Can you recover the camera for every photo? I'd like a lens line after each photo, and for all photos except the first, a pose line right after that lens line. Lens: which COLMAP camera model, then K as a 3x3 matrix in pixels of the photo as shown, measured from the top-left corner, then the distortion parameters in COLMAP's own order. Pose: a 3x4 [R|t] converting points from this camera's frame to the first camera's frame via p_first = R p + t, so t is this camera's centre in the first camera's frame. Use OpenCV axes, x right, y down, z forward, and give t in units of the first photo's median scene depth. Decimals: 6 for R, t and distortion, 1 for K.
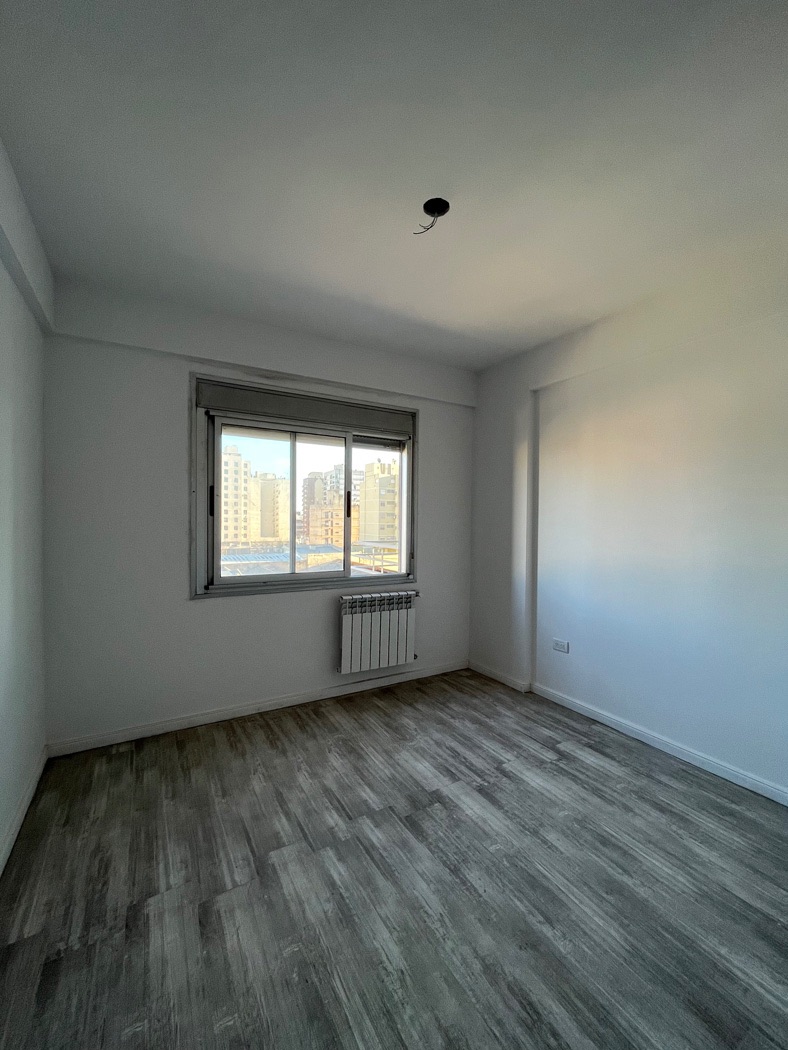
lens RADIAL K [[424.5, 0, 395.6], [0, 424.5, 526.5], [0, 0, 1]] dist [-0.003111, -0.000296]
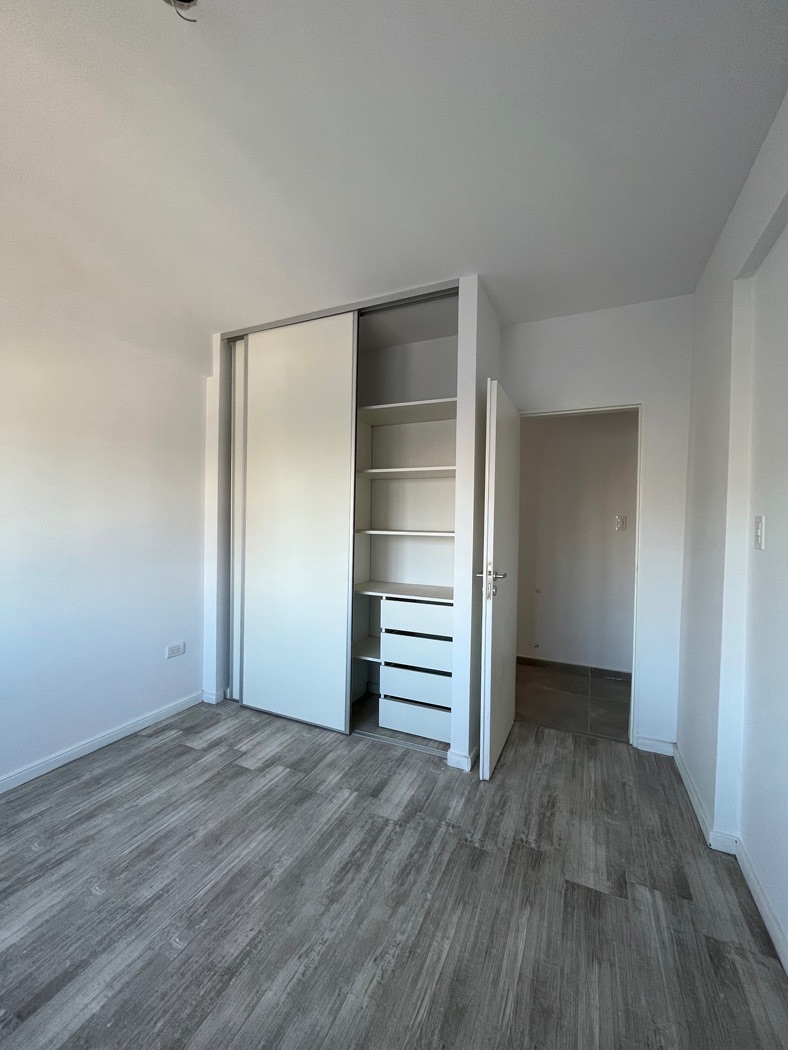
lens RADIAL K [[424.5, 0, 398.3], [0, 424.5, 523.0], [0, 0, 1]] dist [-0.003111, -0.000296]
pose [[-0.576113, -0.021489, 0.817088, -0.546470], [-0.005181, 0.999730, 0.022640, -0.011244], [-0.817354, 0.008810, -0.576069, 1.017258]]
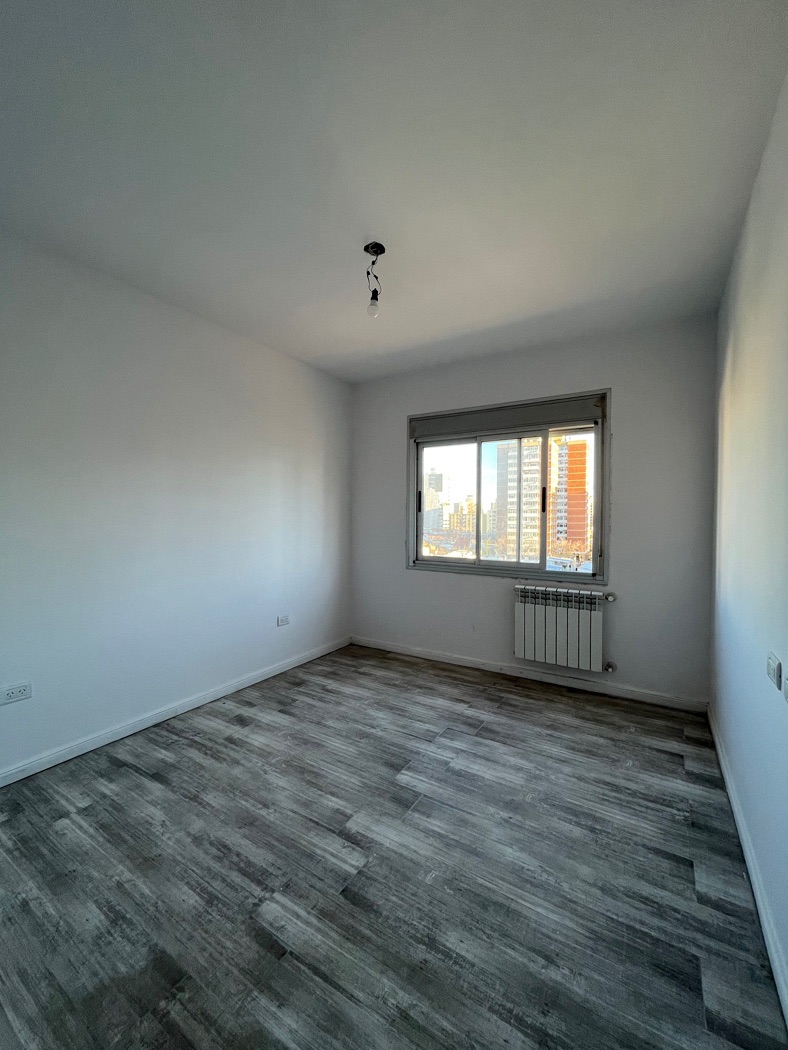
lens RADIAL K [[424.5, 0, 394.9], [0, 424.5, 526.1], [0, 0, 1]] dist [-0.003111, -0.000296]
pose [[0.472174, 0.011013, -0.881437, 1.123636], [-0.007755, 0.999935, 0.008340, 0.014641], [0.881471, 0.002897, 0.472229, 0.359962]]
